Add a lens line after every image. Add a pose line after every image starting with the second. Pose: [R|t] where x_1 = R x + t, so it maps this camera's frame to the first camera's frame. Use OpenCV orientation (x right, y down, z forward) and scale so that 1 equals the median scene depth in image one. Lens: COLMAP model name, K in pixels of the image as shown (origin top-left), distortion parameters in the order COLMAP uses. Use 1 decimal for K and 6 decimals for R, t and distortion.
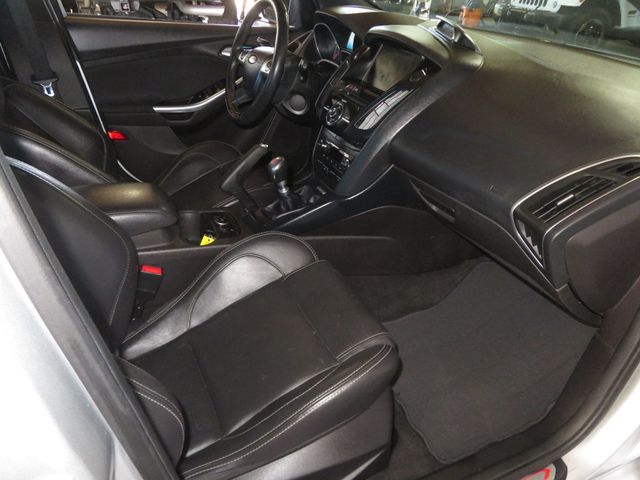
lens RADIAL K [[459.5, 0, 319.6], [0, 459.5, 237.0], [0, 0, 1]] dist [-0.009985, 0.015259]
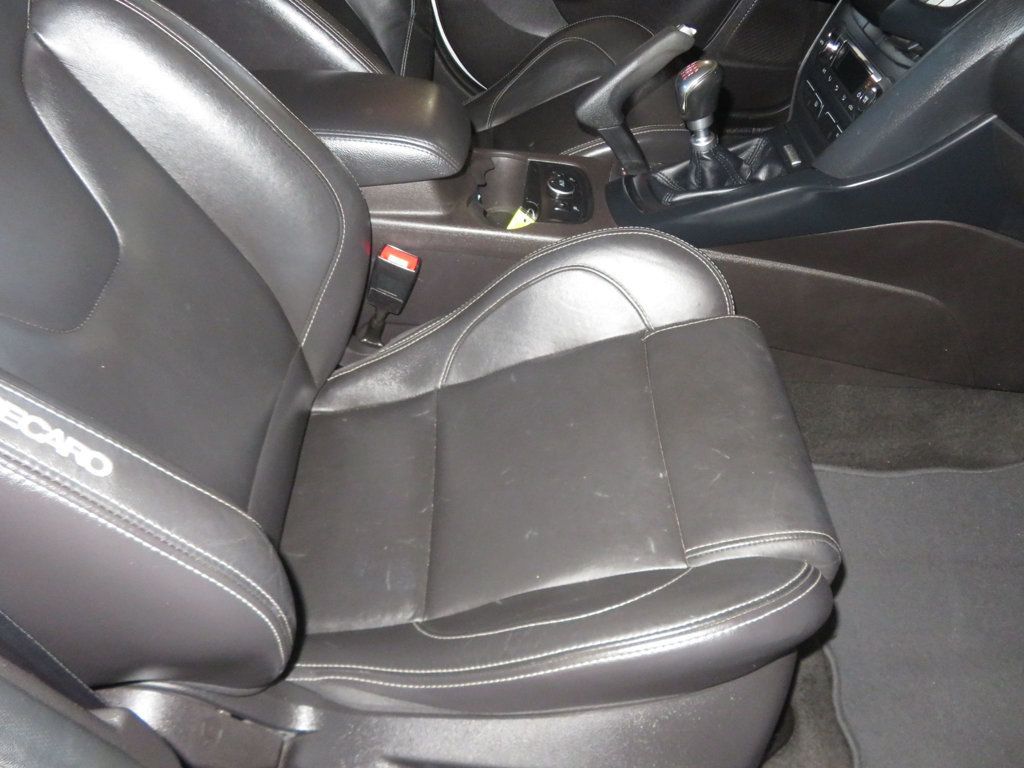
lens RADIAL K [[735.2, 0, 511.4], [0, 735.2, 379.2], [0, 0, 1]] dist [-0.009985, 0.015259]
pose [[0.902257, 0.266319, -0.339127, 0.060003], [-0.183399, 0.948805, 0.257166, -0.031874], [0.390253, -0.169834, 0.904908, 0.245721]]
